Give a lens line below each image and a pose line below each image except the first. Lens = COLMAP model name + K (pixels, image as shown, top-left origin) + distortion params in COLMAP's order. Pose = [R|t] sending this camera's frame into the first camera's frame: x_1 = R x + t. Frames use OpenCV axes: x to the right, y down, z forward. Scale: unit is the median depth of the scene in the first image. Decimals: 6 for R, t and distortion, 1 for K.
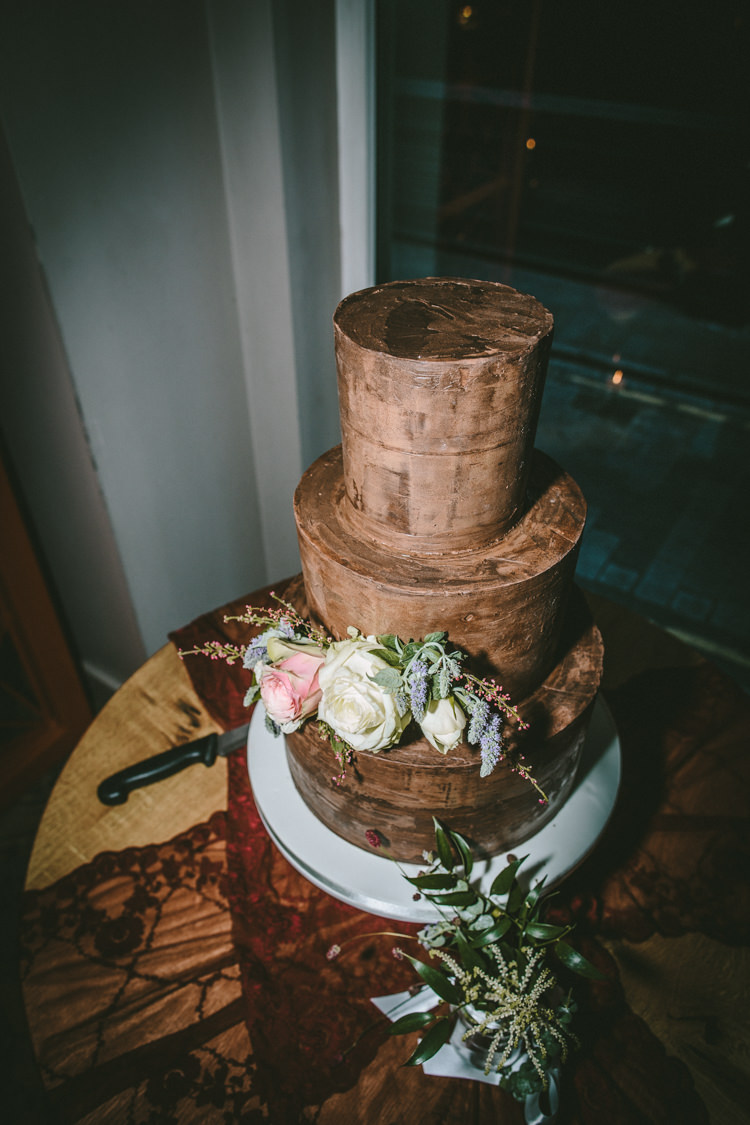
lens RADIAL K [[811.7, 0, 375.0], [0, 811.7, 562.5], [0, 0, 1]] dist [-0.051919, 0.050727]
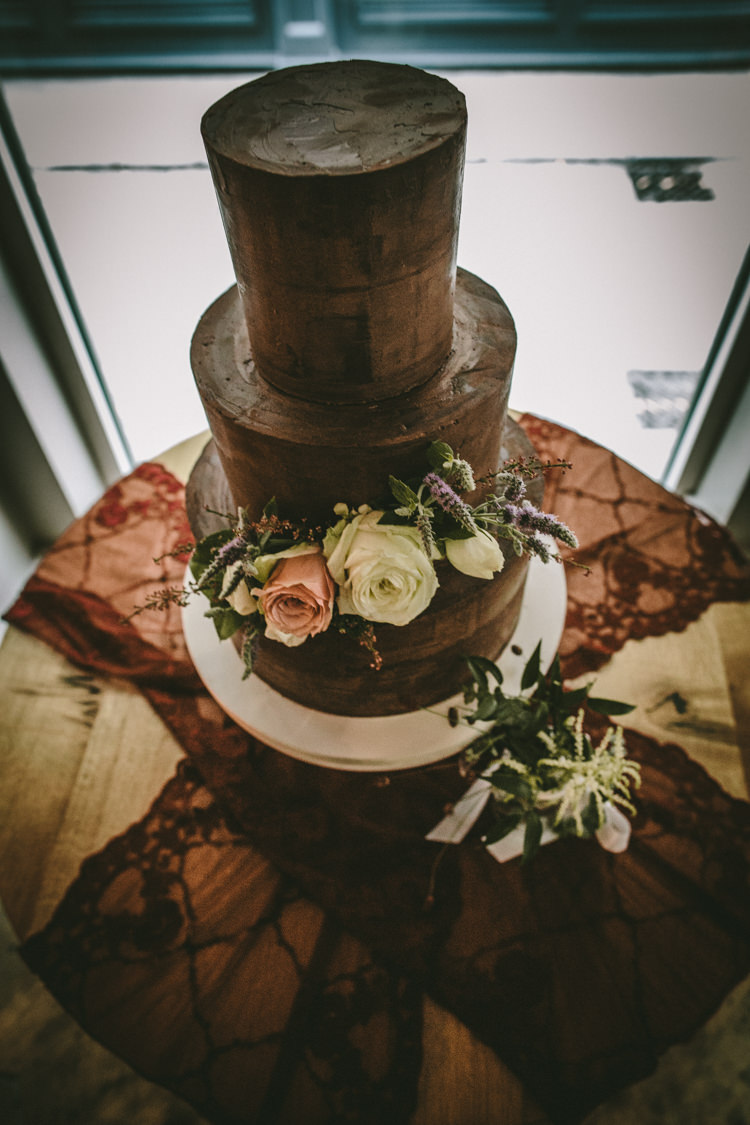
lens RADIAL K [[811.7, 0, 375.0], [0, 811.7, 562.5], [0, 0, 1]] dist [-0.051919, 0.050727]
pose [[0.855739, -0.425488, 0.294400, -0.216375], [0.357886, 0.897672, 0.257106, -0.060483], [-0.373670, -0.114654, 0.920449, 0.117907]]
